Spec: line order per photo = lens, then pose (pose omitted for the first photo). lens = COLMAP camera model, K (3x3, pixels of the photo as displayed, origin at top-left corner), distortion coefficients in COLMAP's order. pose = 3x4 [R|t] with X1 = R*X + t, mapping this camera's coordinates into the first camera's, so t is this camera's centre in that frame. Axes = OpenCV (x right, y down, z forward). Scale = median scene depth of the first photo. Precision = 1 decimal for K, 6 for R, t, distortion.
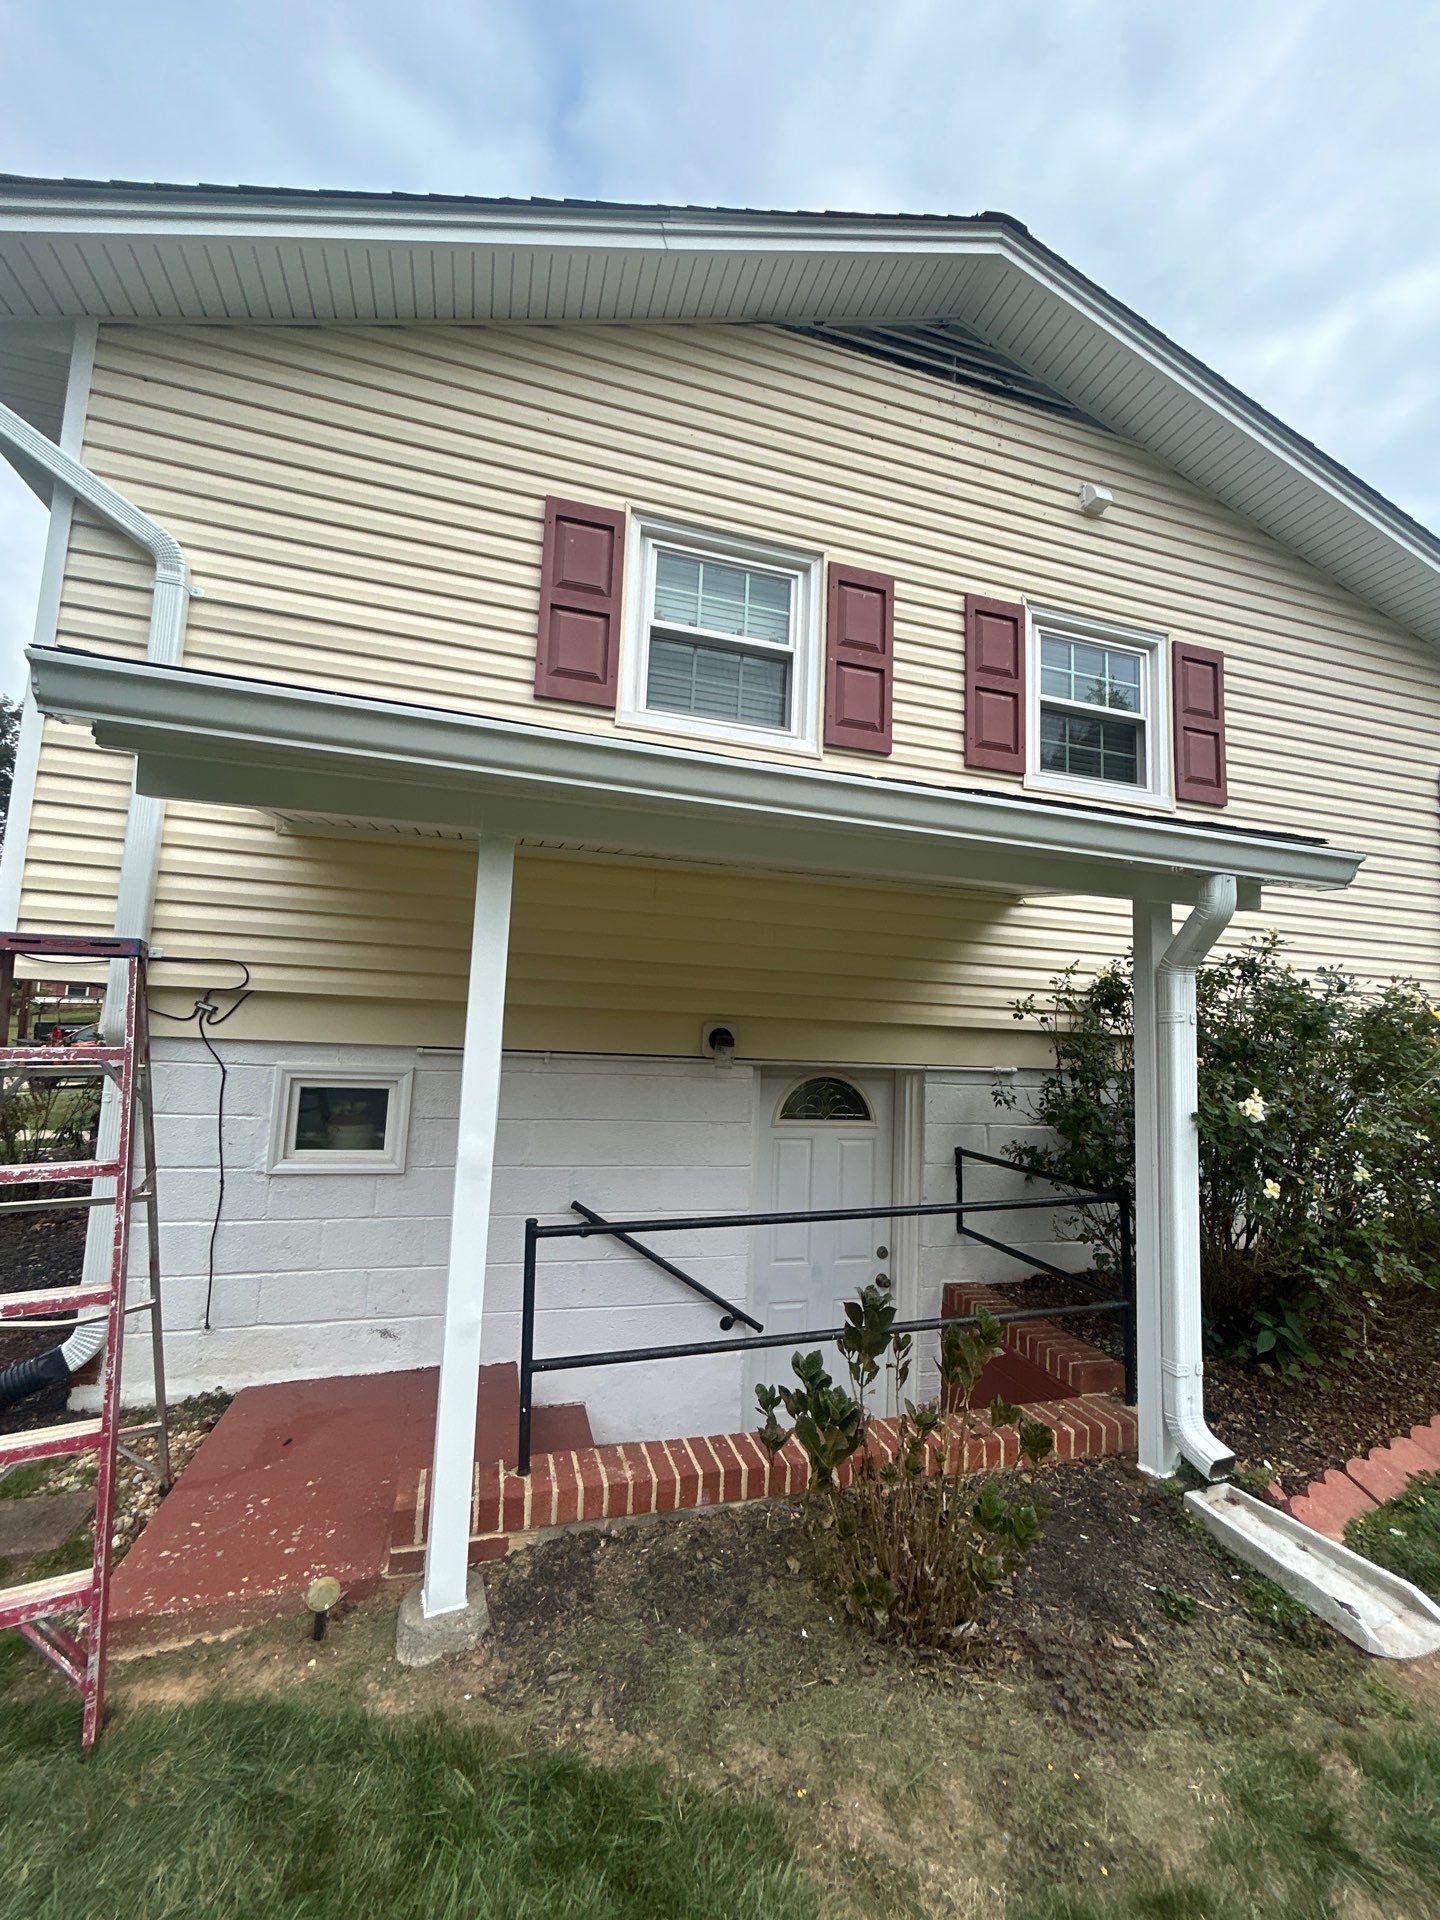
lens RADIAL K [[770.5, 0, 720.0], [0, 770.5, 955.9], [0, 0, 1]] dist [-0.000170, 0.000631]
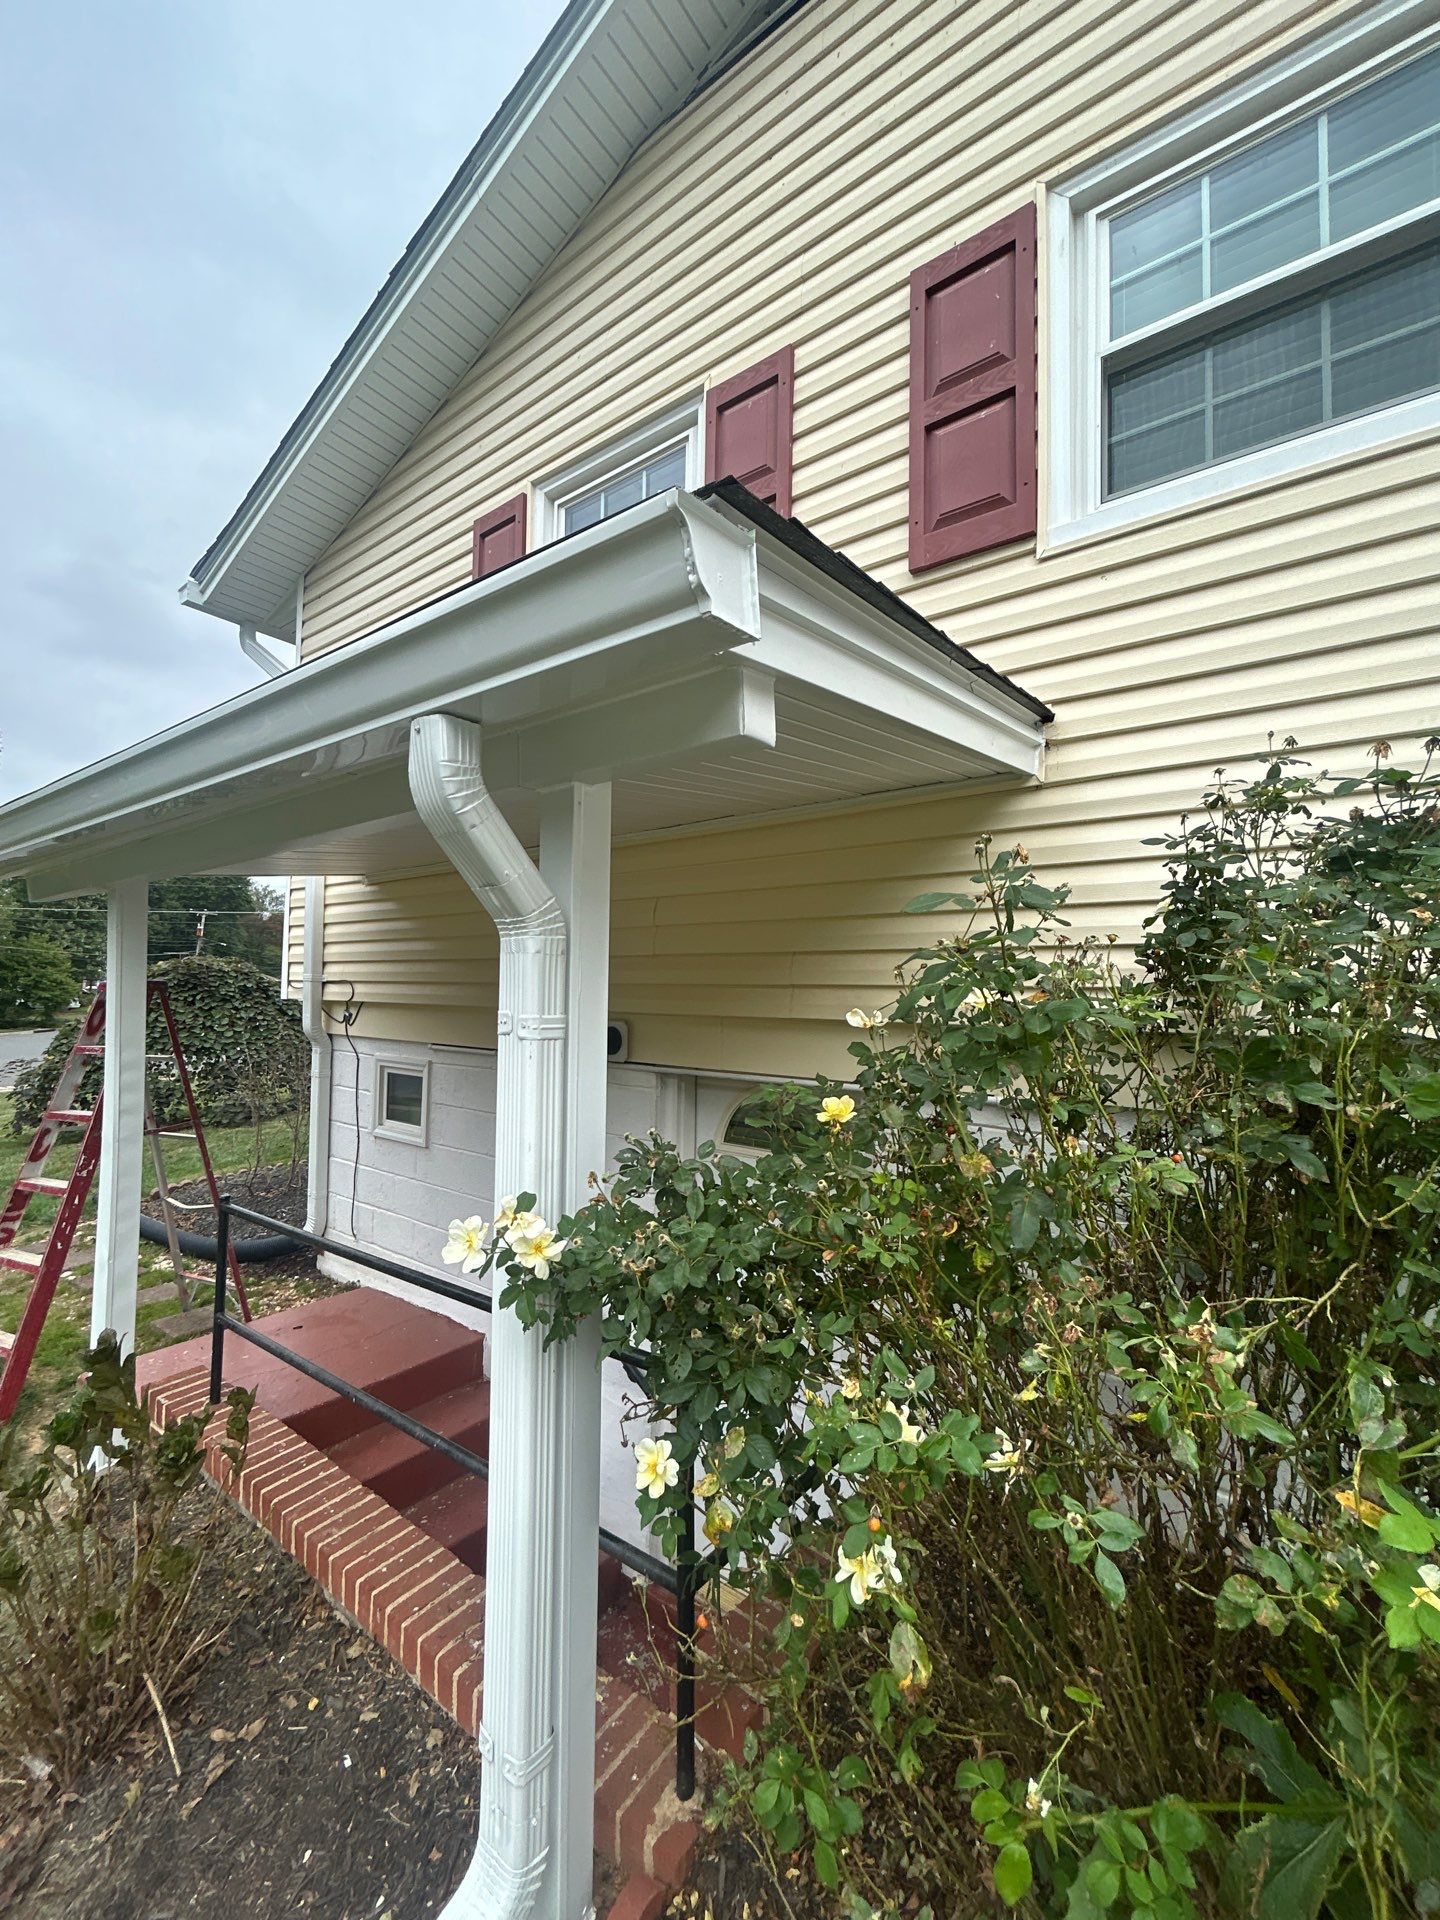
lens RADIAL K [[770.5, 0, 722.3], [0, 770.5, 959.9], [0, 0, 1]] dist [-0.000170, 0.000631]
pose [[0.602594, -0.067834, -0.795160, 0.710923], [0.090910, 0.995730, -0.016050, 0.041425], [0.792853, -0.062617, 0.606188, 0.542353]]
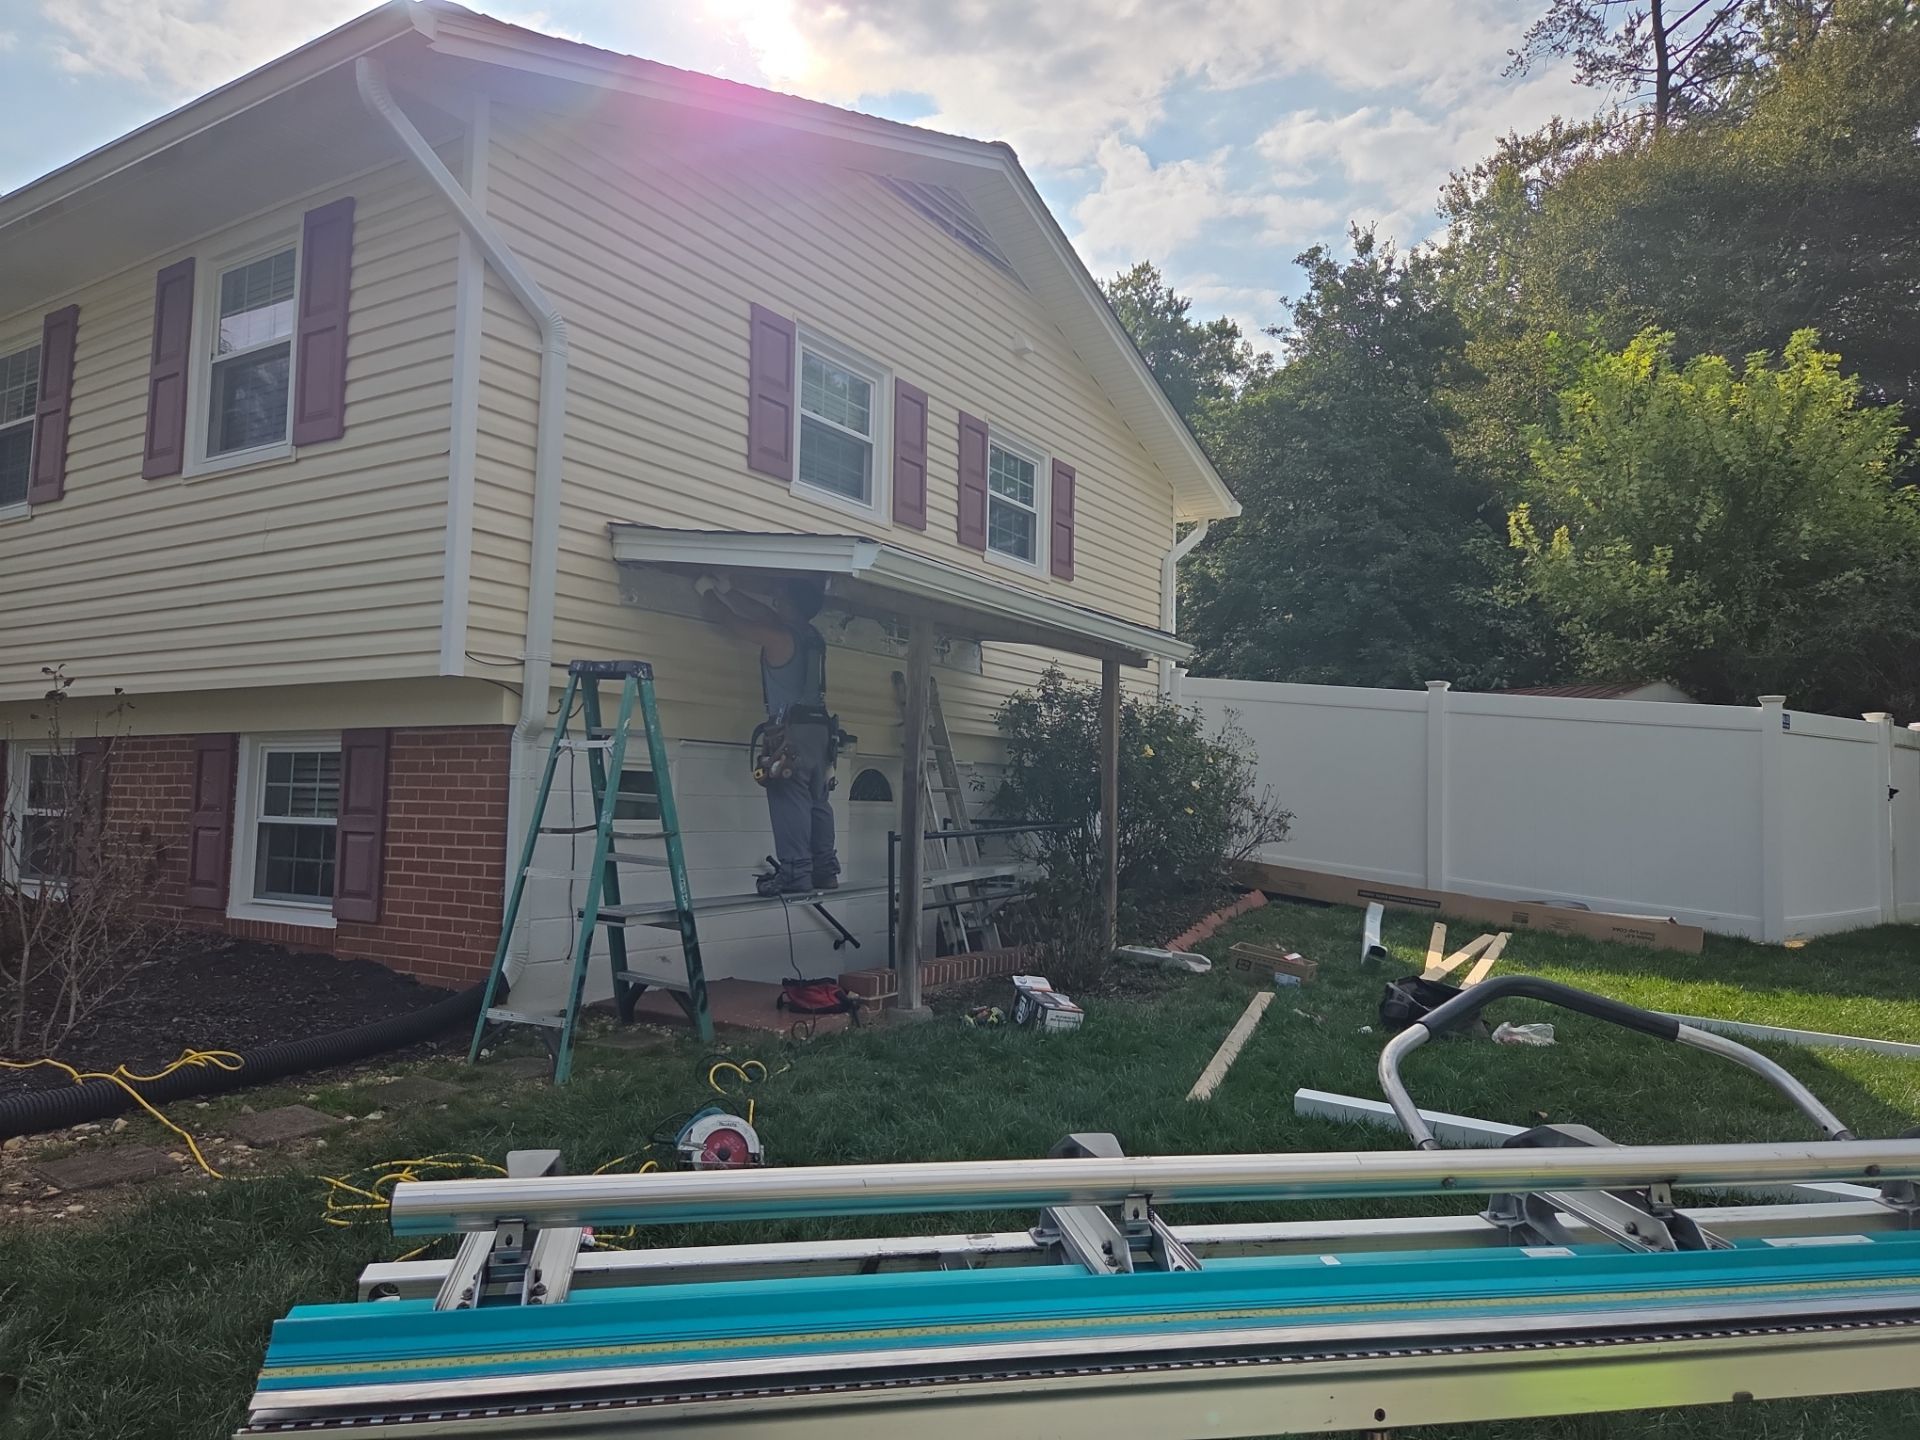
lens RADIAL K [[1281.5, 0, 959.3], [0, 1281.5, 714.3], [0, 0, 1]] dist [0.066646, -0.007136]
pose [[0.754485, 0.023379, 0.655900, -1.222603], [-0.058803, 0.997754, 0.032077, -0.016560], [-0.653677, -0.062771, 0.754166, -0.770186]]
